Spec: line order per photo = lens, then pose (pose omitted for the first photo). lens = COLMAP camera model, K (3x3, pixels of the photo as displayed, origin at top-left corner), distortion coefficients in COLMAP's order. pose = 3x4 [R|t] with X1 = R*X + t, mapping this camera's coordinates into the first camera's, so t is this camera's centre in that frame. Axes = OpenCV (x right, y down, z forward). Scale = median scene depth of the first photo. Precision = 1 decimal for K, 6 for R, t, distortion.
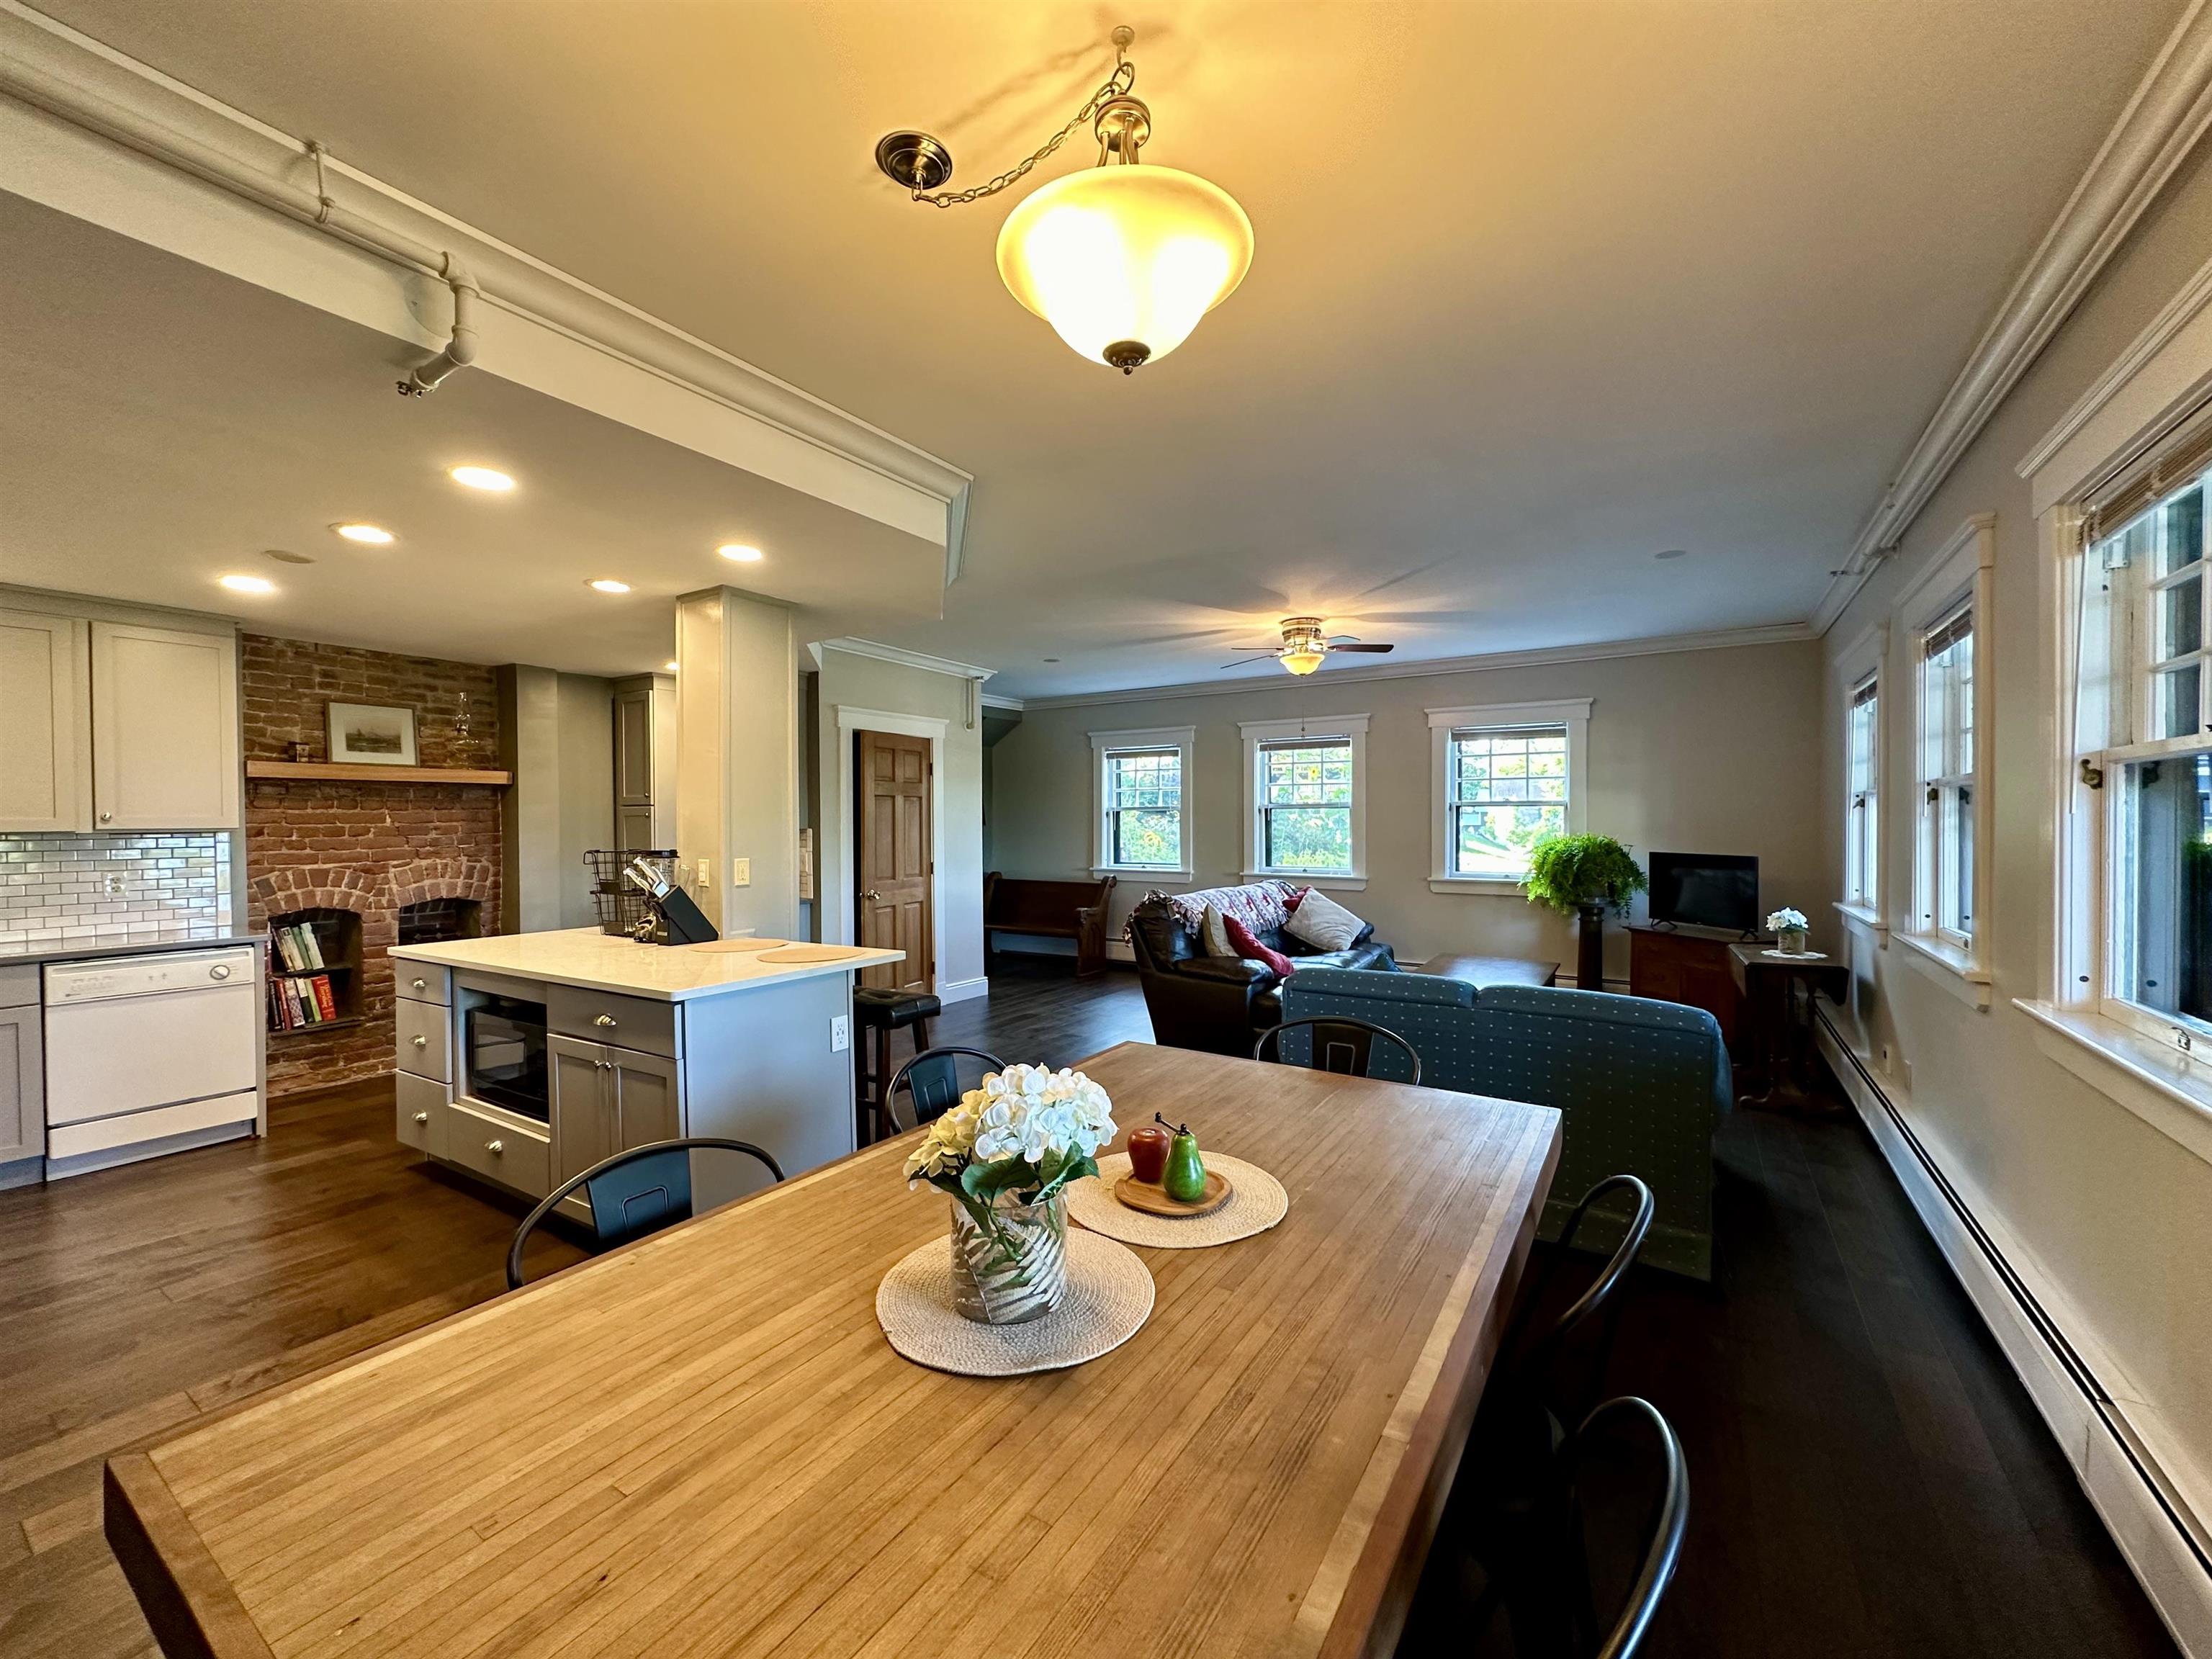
lens RADIAL K [[885.4, 0, 1106.0], [0, 885.4, 829.5], [0, 0, 1]] dist [-0.003478, 0.000747]
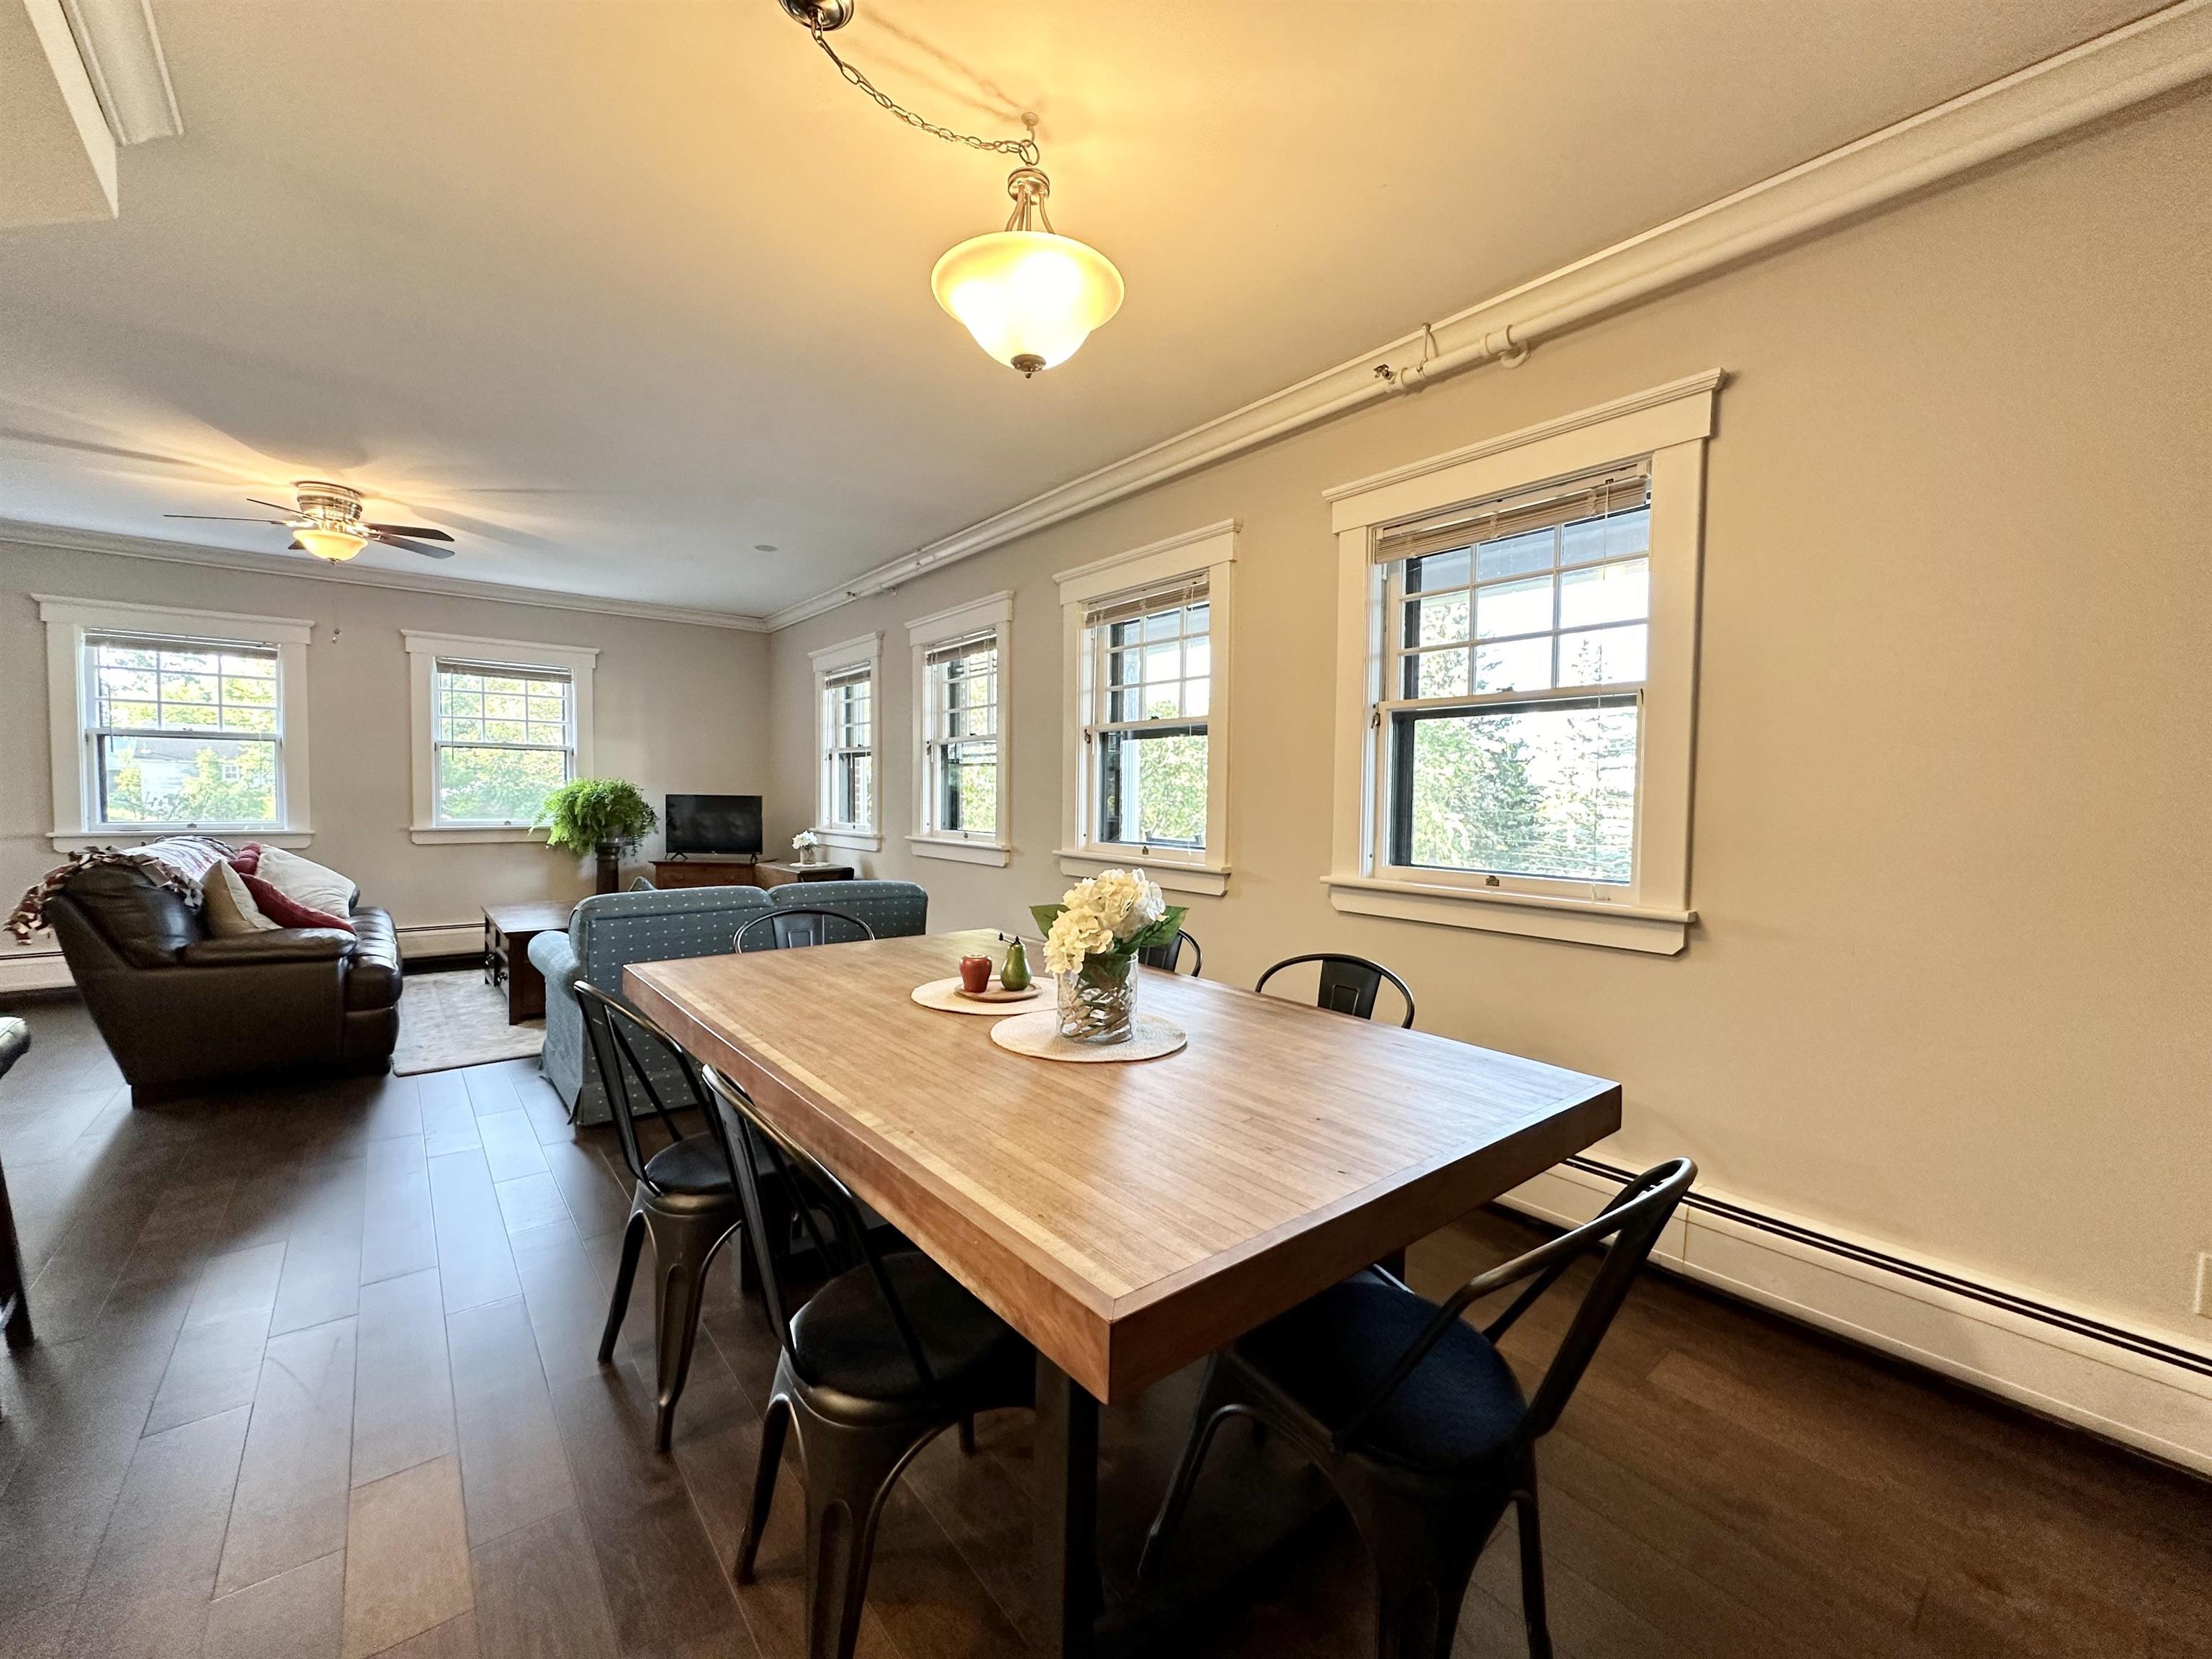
lens RADIAL K [[889.6, 0, 1106.0], [0, 889.6, 829.5], [0, 0, 1]] dist [-0.001020, 0.000603]
pose [[0.297828, -0.030776, 0.954123, -0.353620], [-0.003364, 0.999440, 0.033288, 0.034834], [-0.954614, -0.013124, 0.297558, 0.134711]]
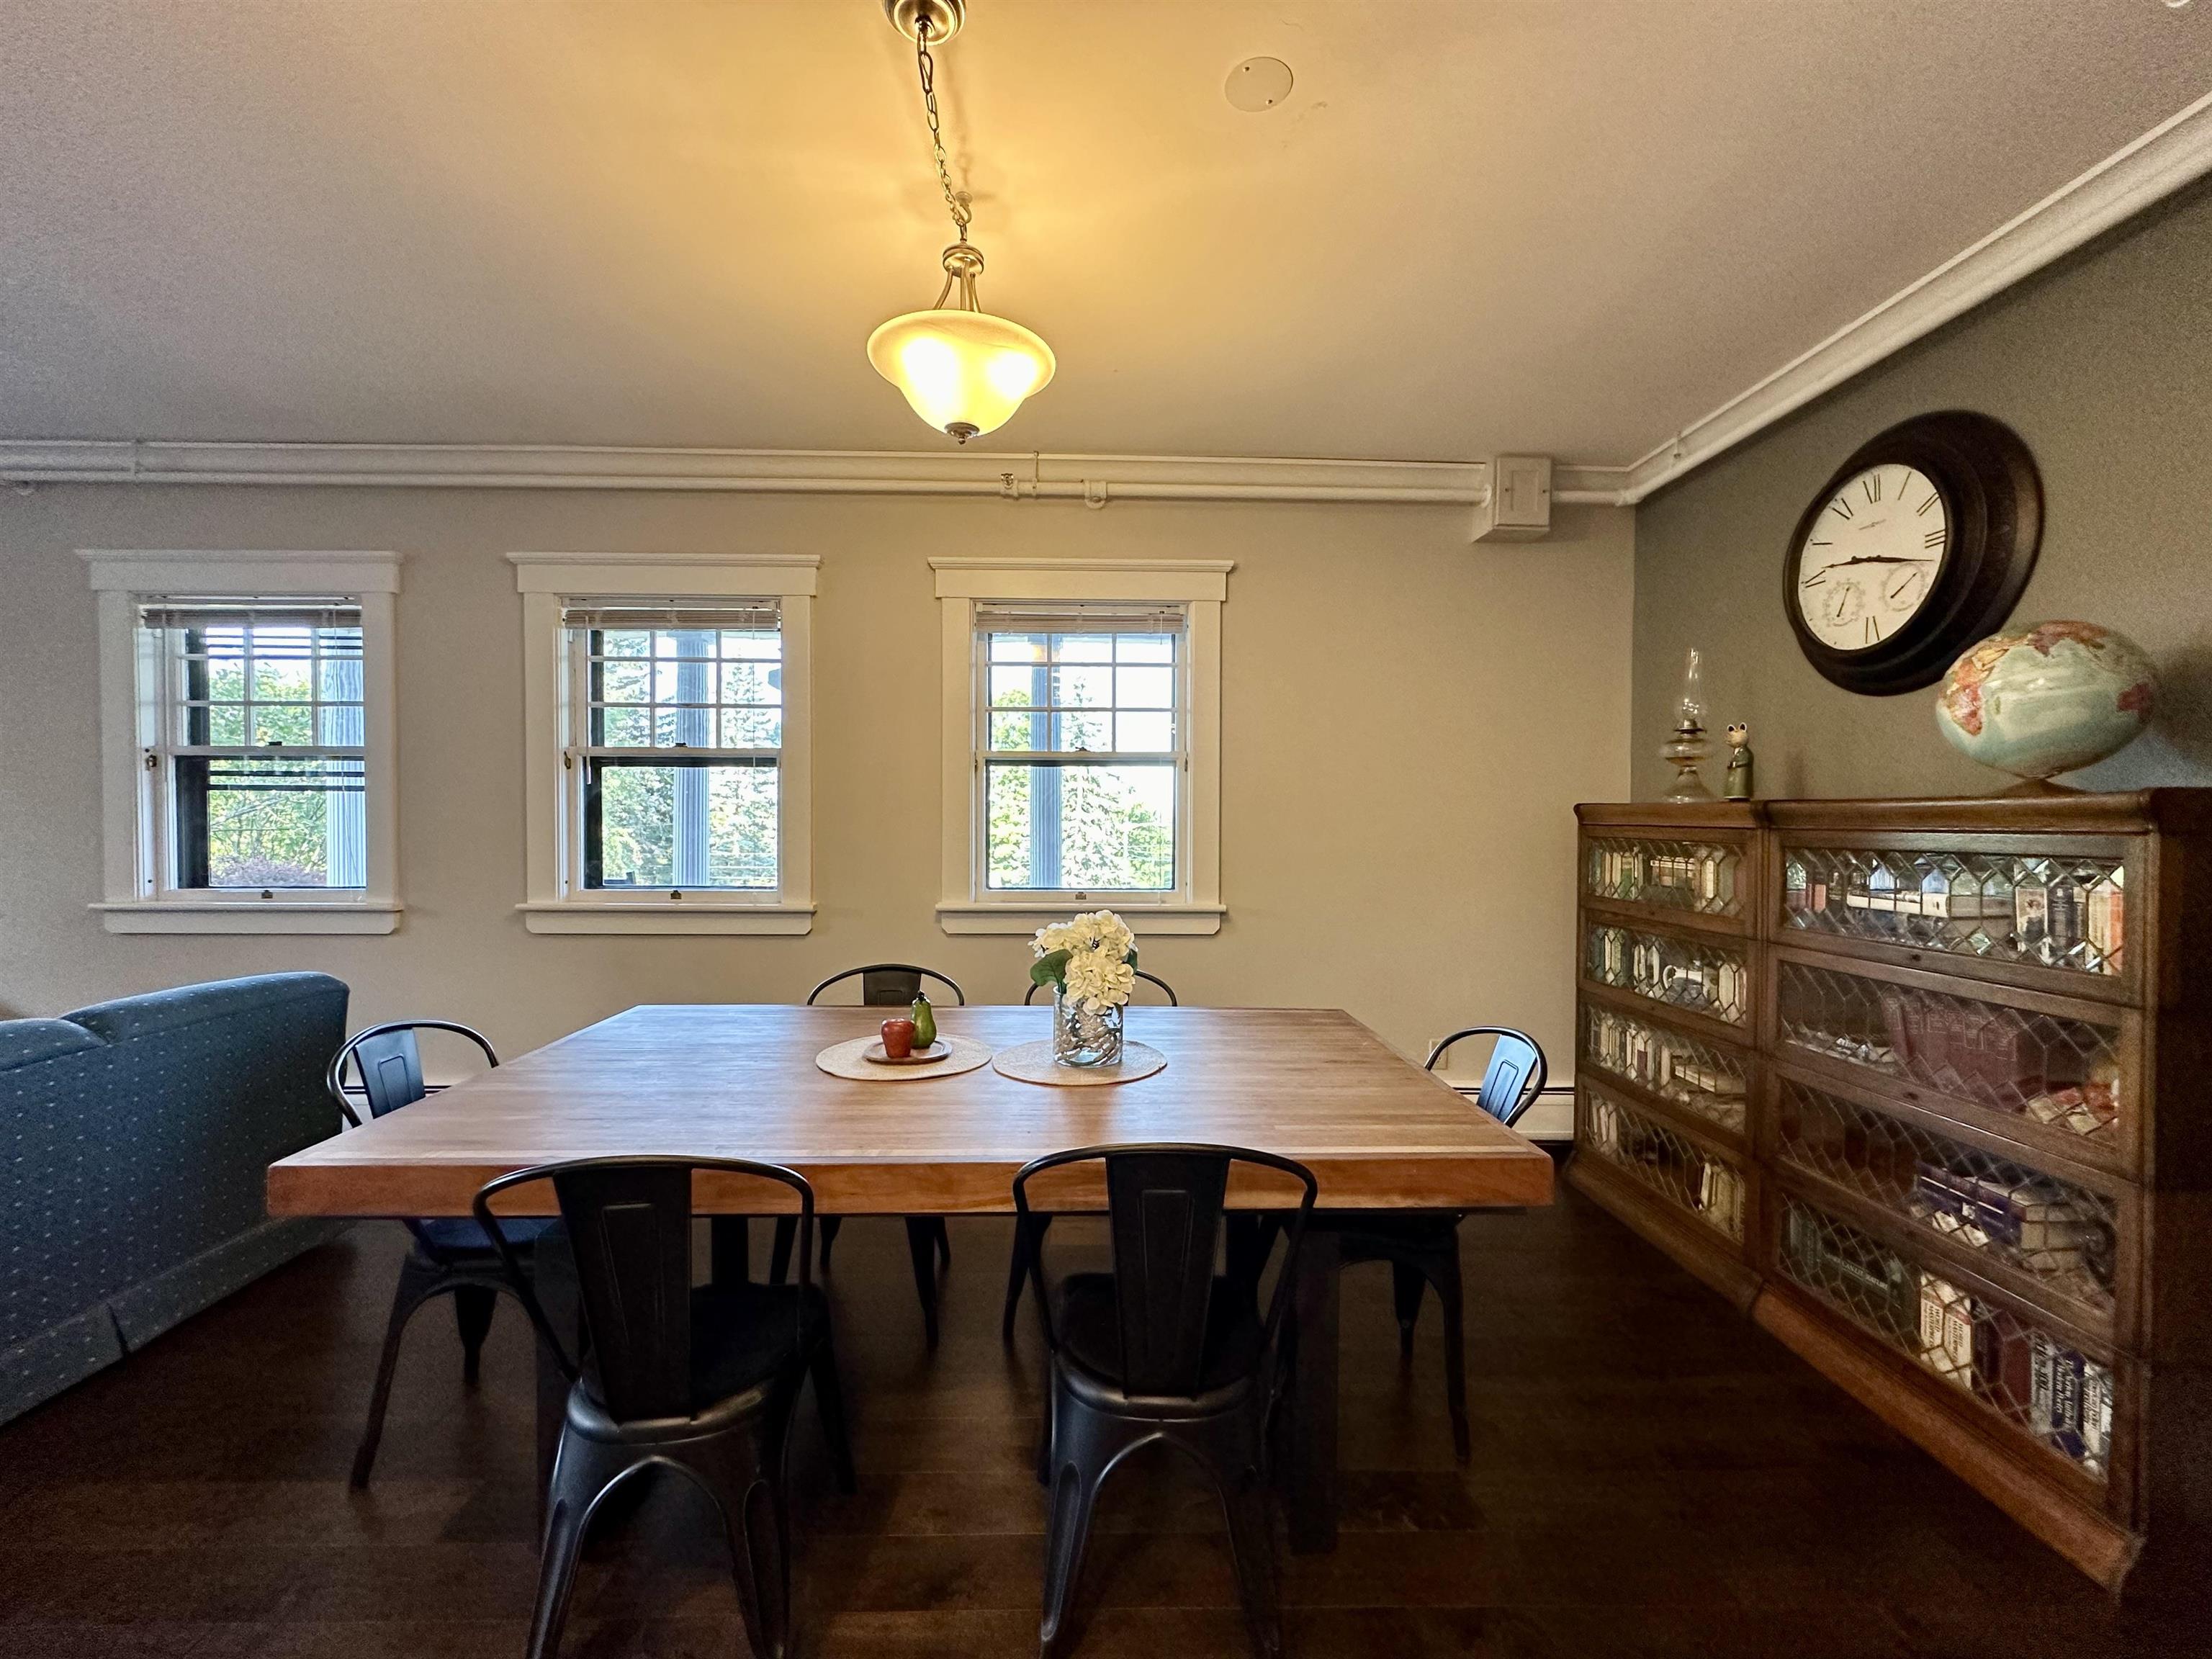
lens RADIAL K [[873.5, 0, 1106.0], [0, 873.5, 829.5], [0, 0, 1]] dist [-0.006052, 0.000038]
pose [[-0.570722, -0.015054, 0.821005, -0.342713], [0.005156, 0.999747, 0.021916, 0.015435], [-0.821127, 0.016741, -0.570500, 0.441942]]
